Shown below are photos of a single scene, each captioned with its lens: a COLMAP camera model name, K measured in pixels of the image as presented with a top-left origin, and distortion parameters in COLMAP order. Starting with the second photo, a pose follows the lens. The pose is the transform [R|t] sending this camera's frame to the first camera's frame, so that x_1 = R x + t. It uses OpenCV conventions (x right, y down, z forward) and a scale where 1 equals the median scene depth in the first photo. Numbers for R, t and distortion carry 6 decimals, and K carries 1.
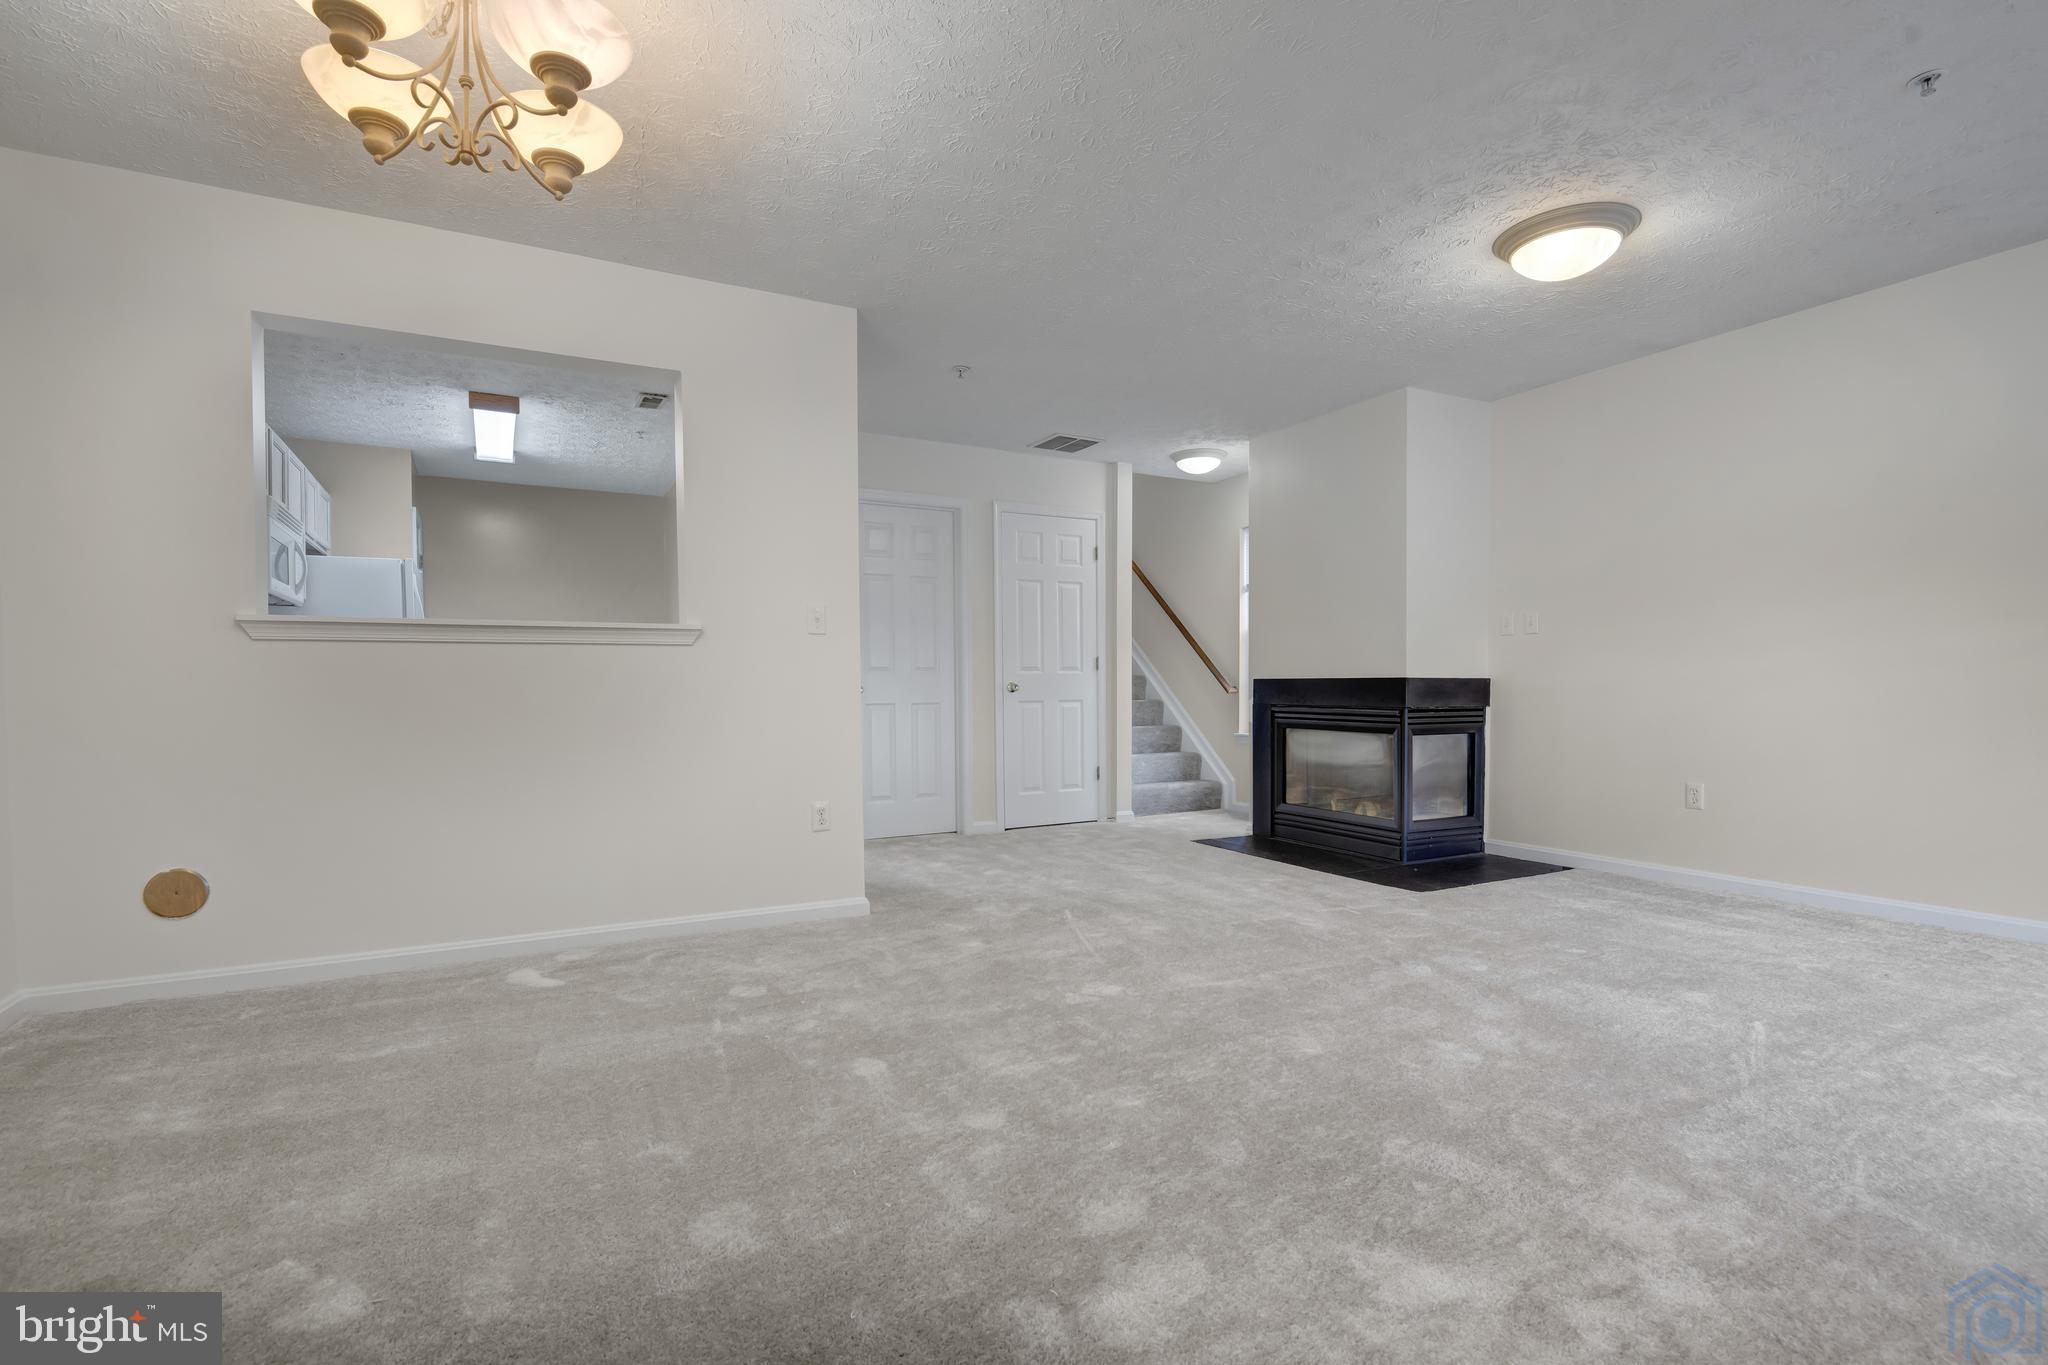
lens RADIAL K [[933.6, 0, 976.2], [0, 933.6, 710.2], [0, 0, 1]] dist [-0.001411, -0.001054]
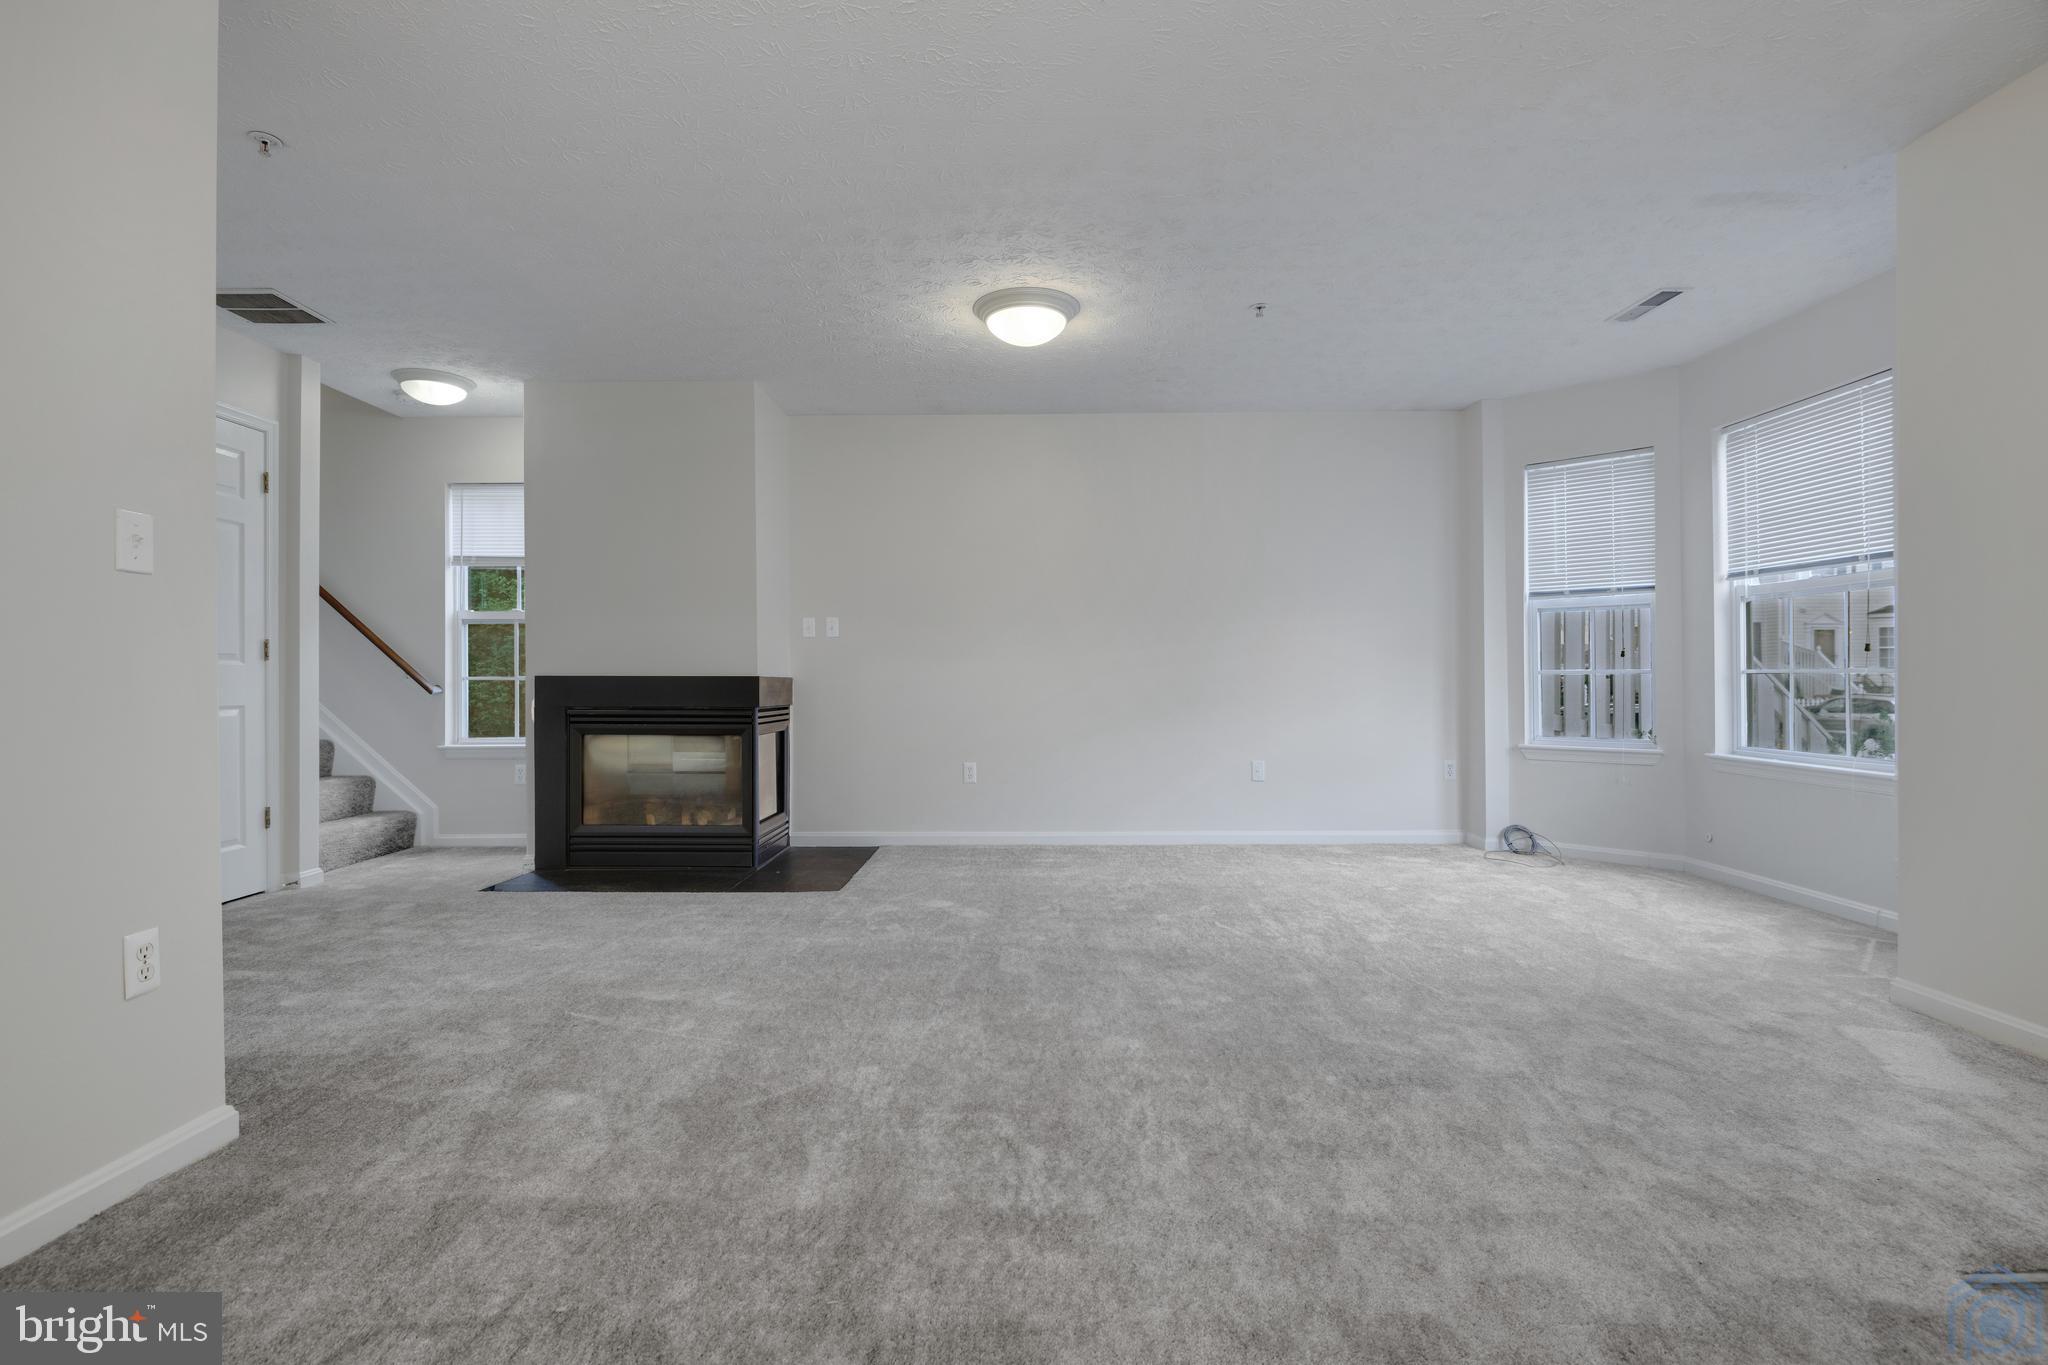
lens RADIAL K [[961.6, 0, 1024.5], [0, 961.6, 671.8], [0, 0, 1]] dist [0.005806, 0.000060]
pose [[0.463450, 0.013245, 0.886024, -0.281115], [0.020562, 0.999458, -0.025696, -0.007903], [-0.885884, 0.030127, 0.462927, 0.271989]]
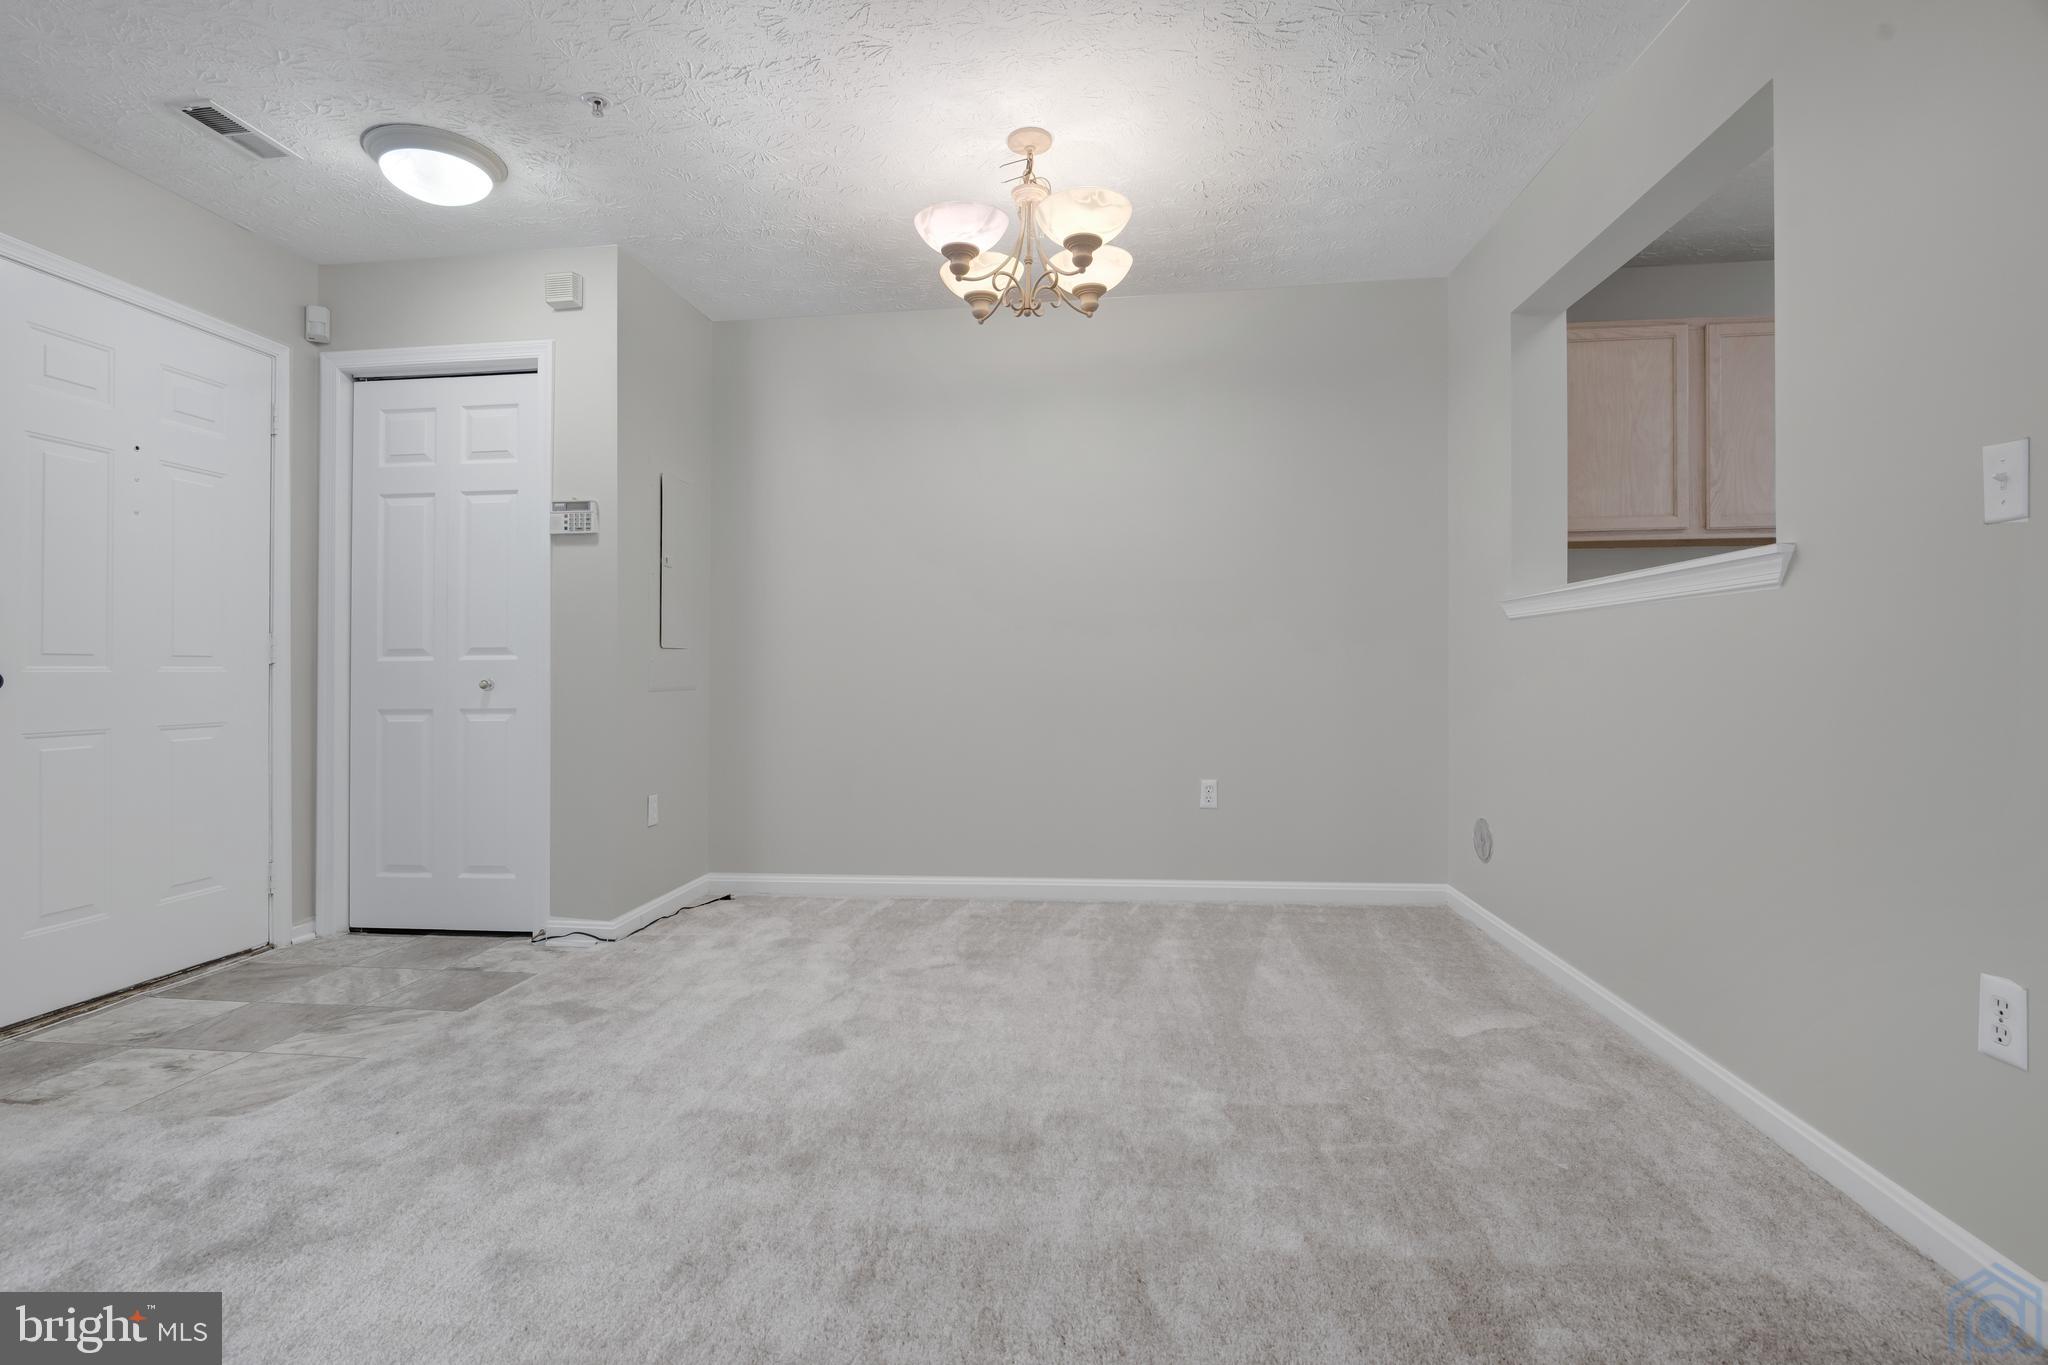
lens RADIAL K [[942.4, 0, 994.9], [0, 942.4, 663.0], [0, 0, 1]] dist [-0.002745, -0.000719]
pose [[-0.563973, 0.006272, -0.825770, 0.252931], [-0.009604, 0.999854, 0.014153, -0.020082], [0.825738, 0.015913, -0.563830, 0.668088]]
